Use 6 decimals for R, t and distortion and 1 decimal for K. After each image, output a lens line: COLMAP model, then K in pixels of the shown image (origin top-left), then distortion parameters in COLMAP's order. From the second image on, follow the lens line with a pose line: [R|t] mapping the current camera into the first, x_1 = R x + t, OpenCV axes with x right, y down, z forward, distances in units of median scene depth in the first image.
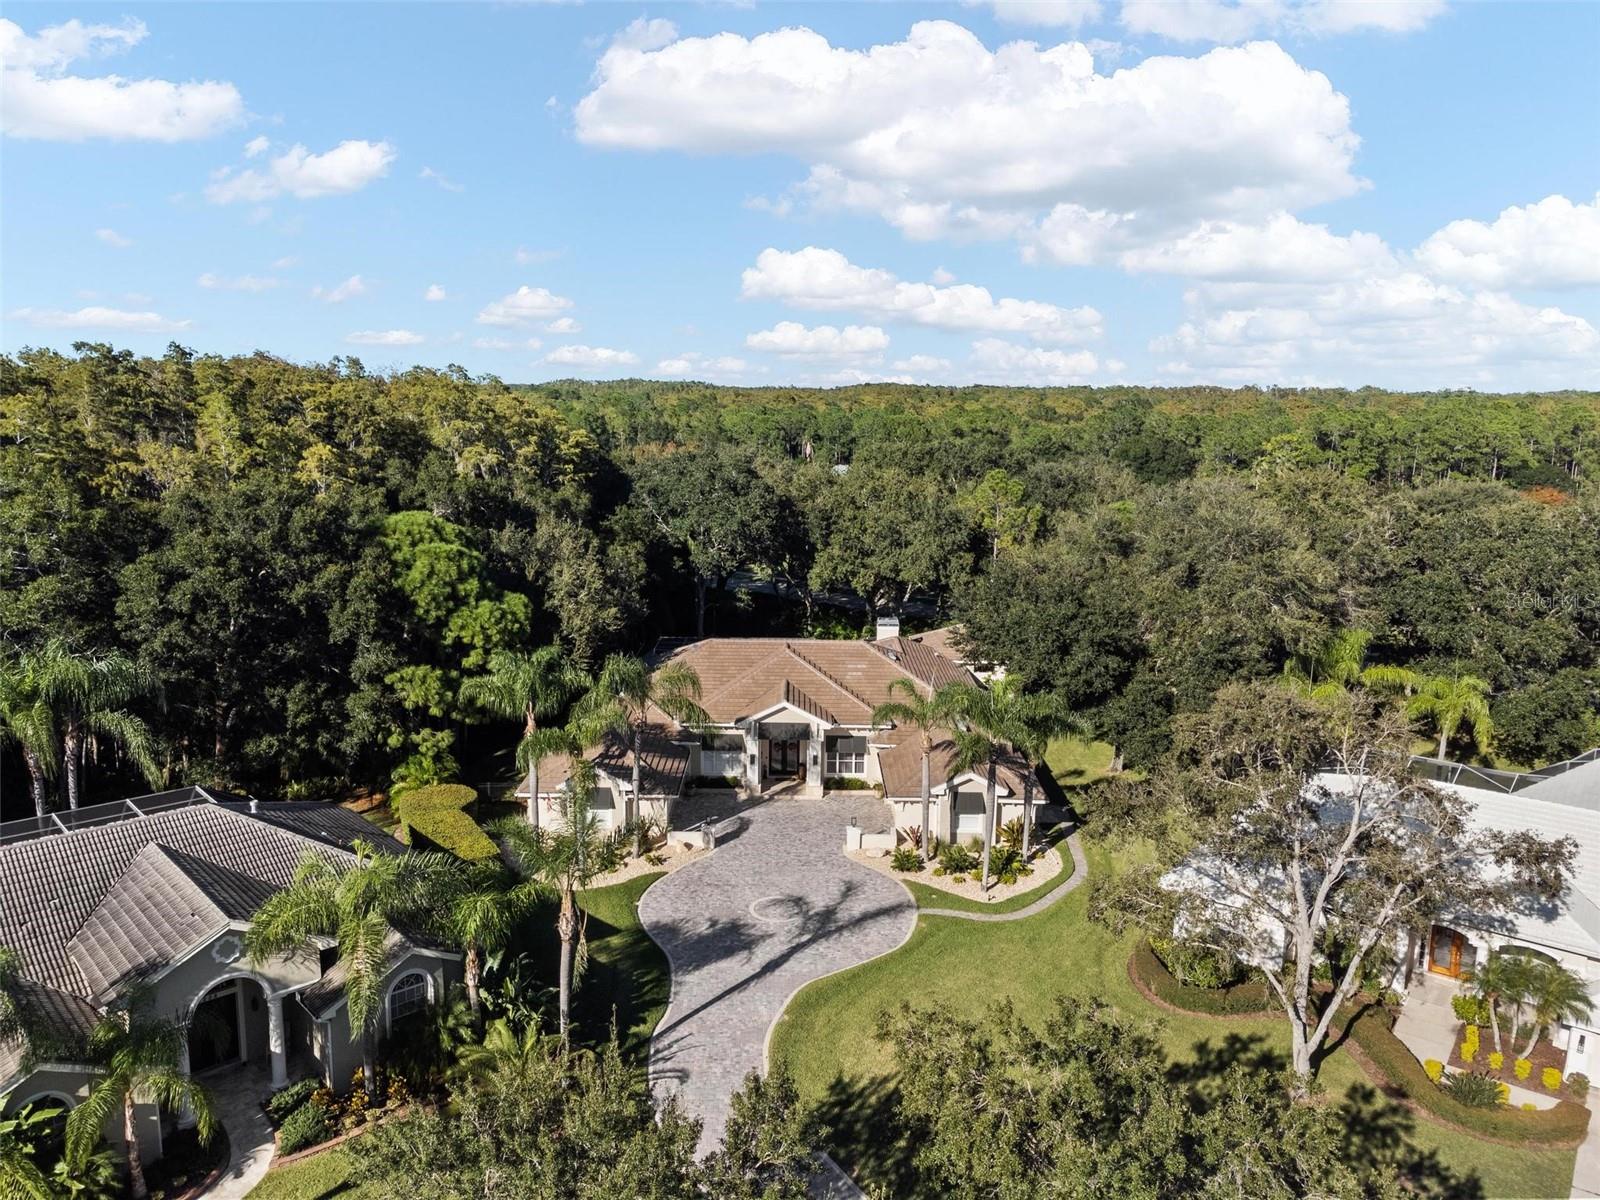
lens RADIAL K [[1181.2, 0, 800.0], [0, 1181.2, 600.0], [0, 0, 1]] dist [0.049420, -0.048826]
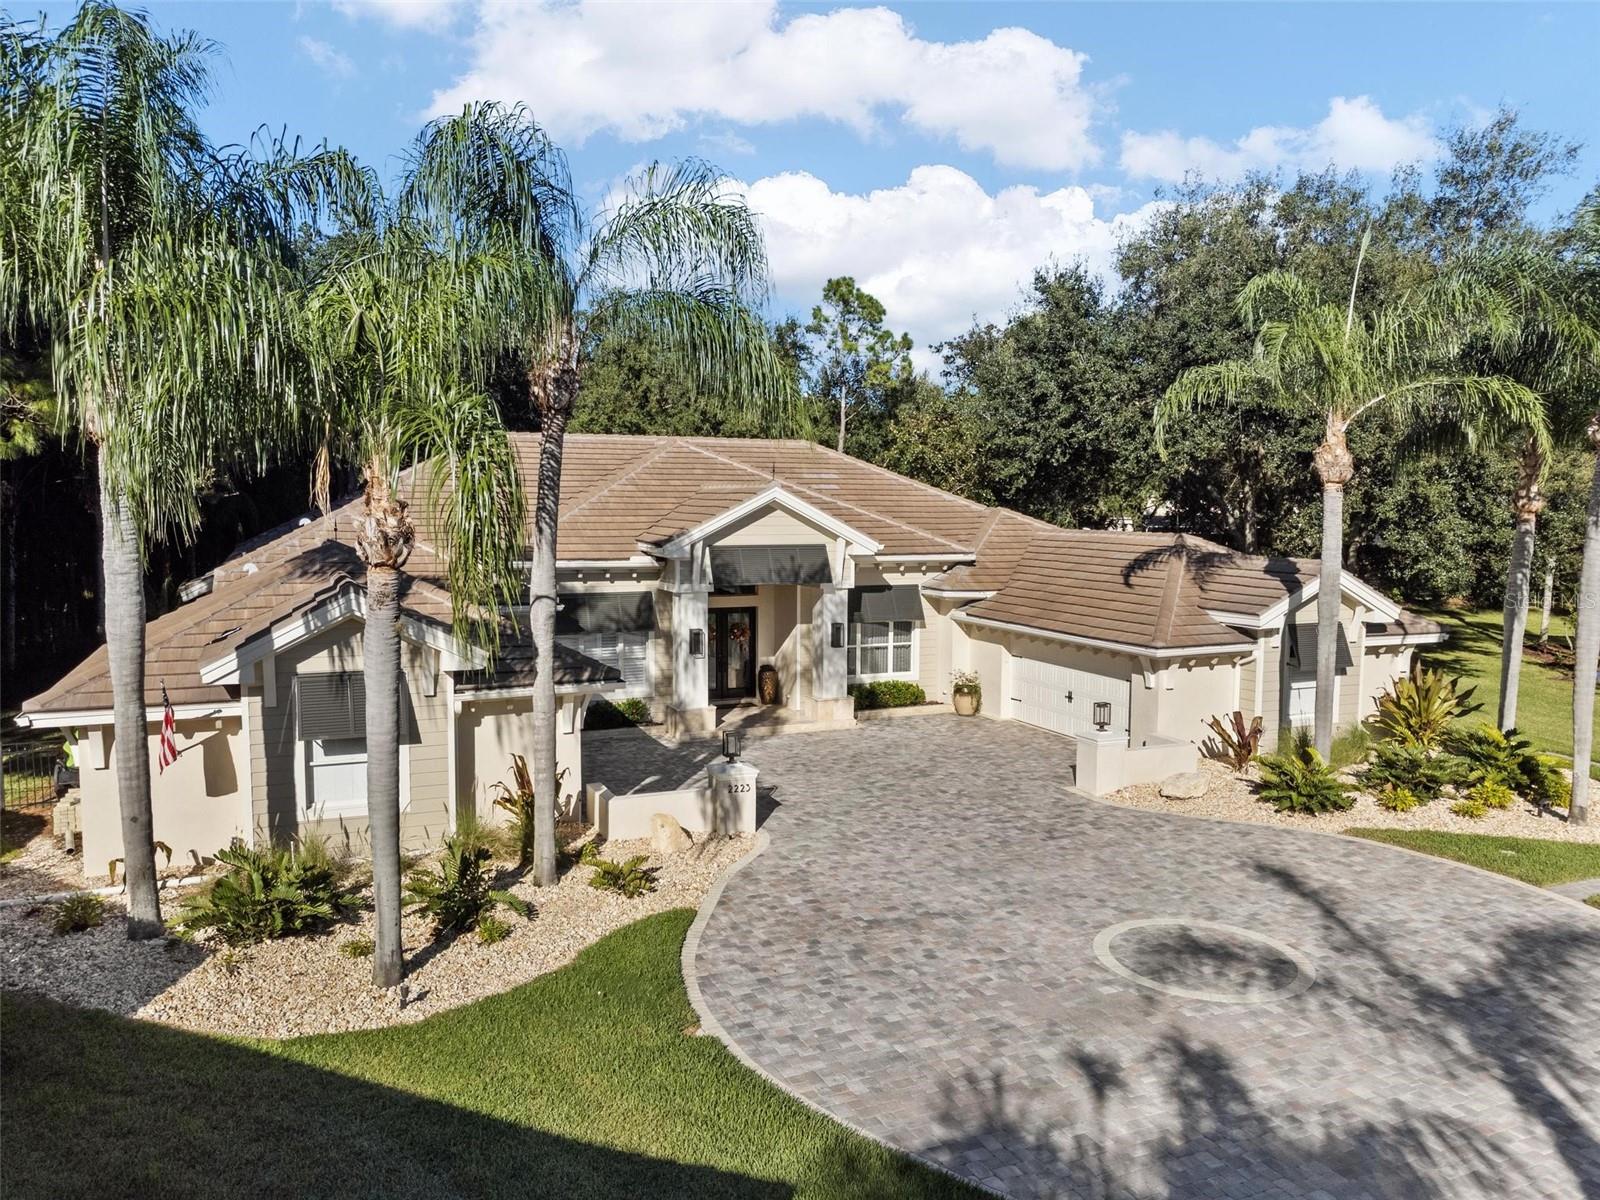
lens RADIAL K [[1181.2, 0, 800.0], [0, 1181.2, 600.0], [0, 0, 1]] dist [0.049420, -0.048826]
pose [[0.917293, -0.044351, 0.395736, -0.166363], [0.078522, 0.994412, -0.070566, 0.152413], [-0.390395, 0.095804, 0.915649, 0.620963]]
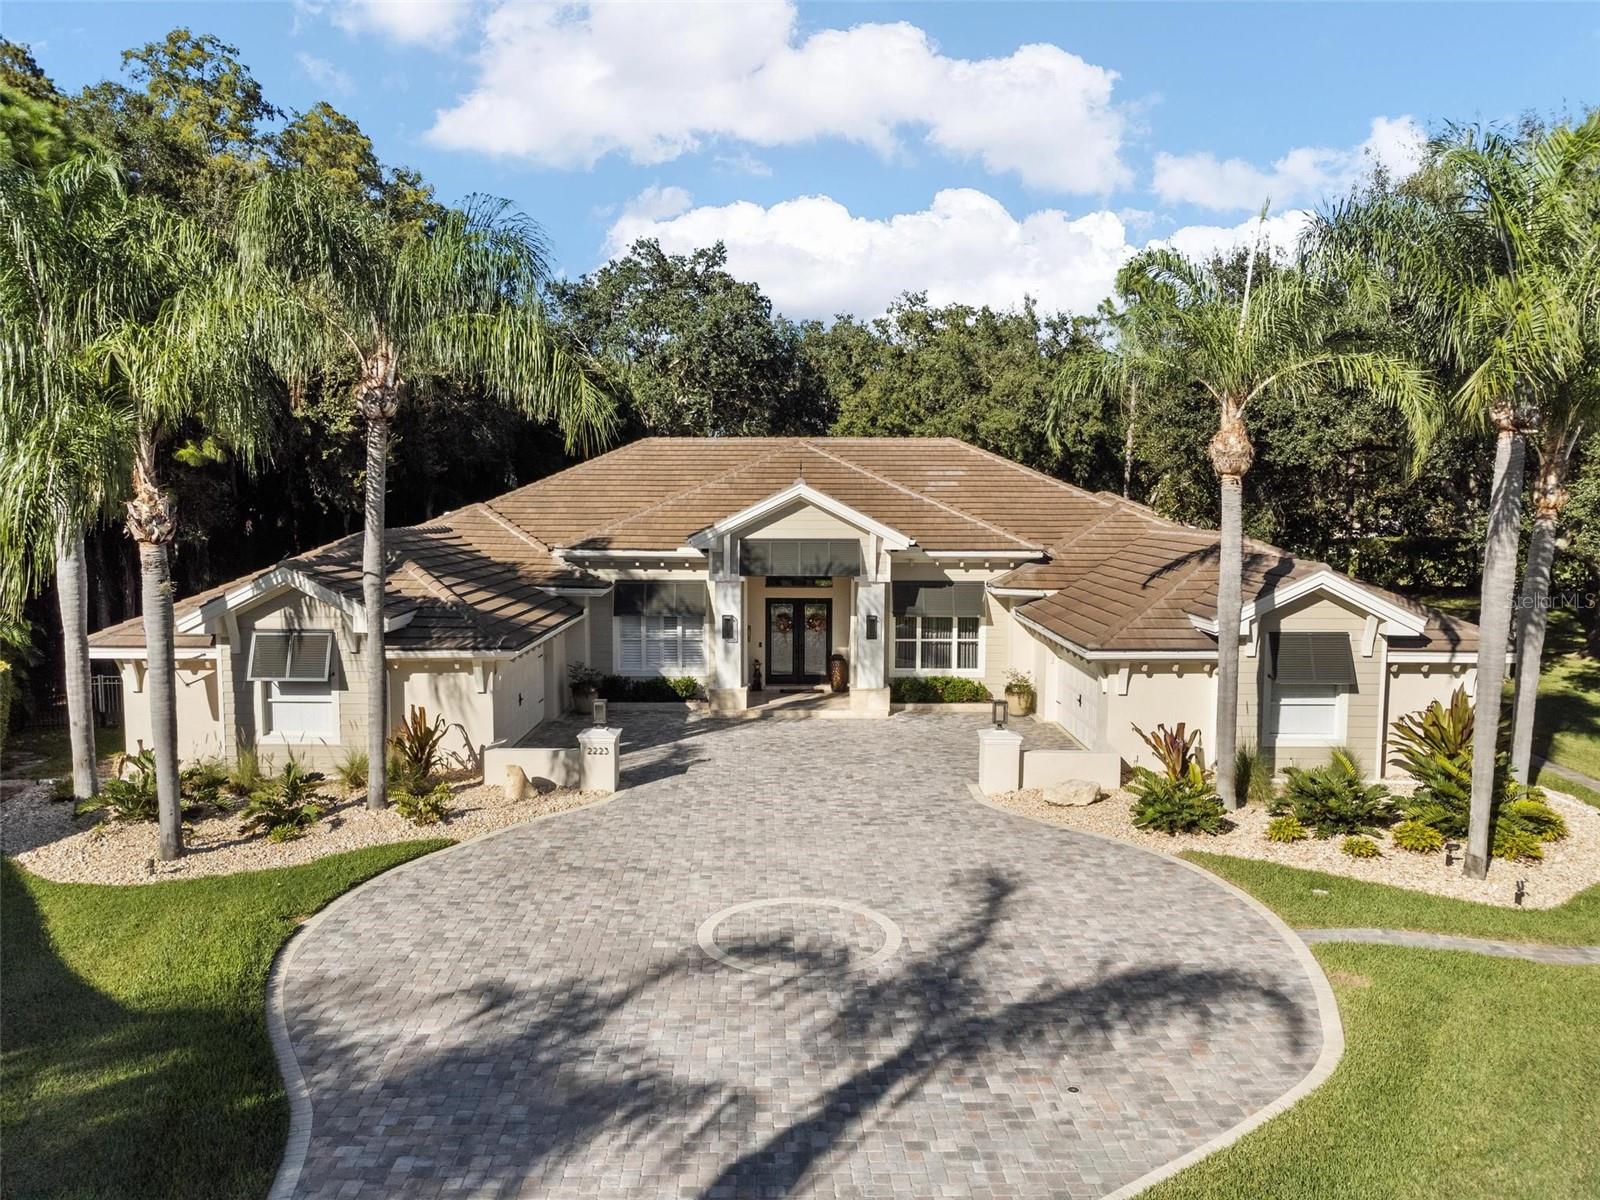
lens RADIAL K [[1181.2, 0, 800.0], [0, 1181.2, 600.0], [0, 0, 1]] dist [0.049420, -0.048826]
pose [[0.999925, -0.011797, 0.003159, -0.014825], [0.012036, 0.995768, -0.091115, 0.165562], [-0.002071, 0.091147, 0.995835, 0.568971]]
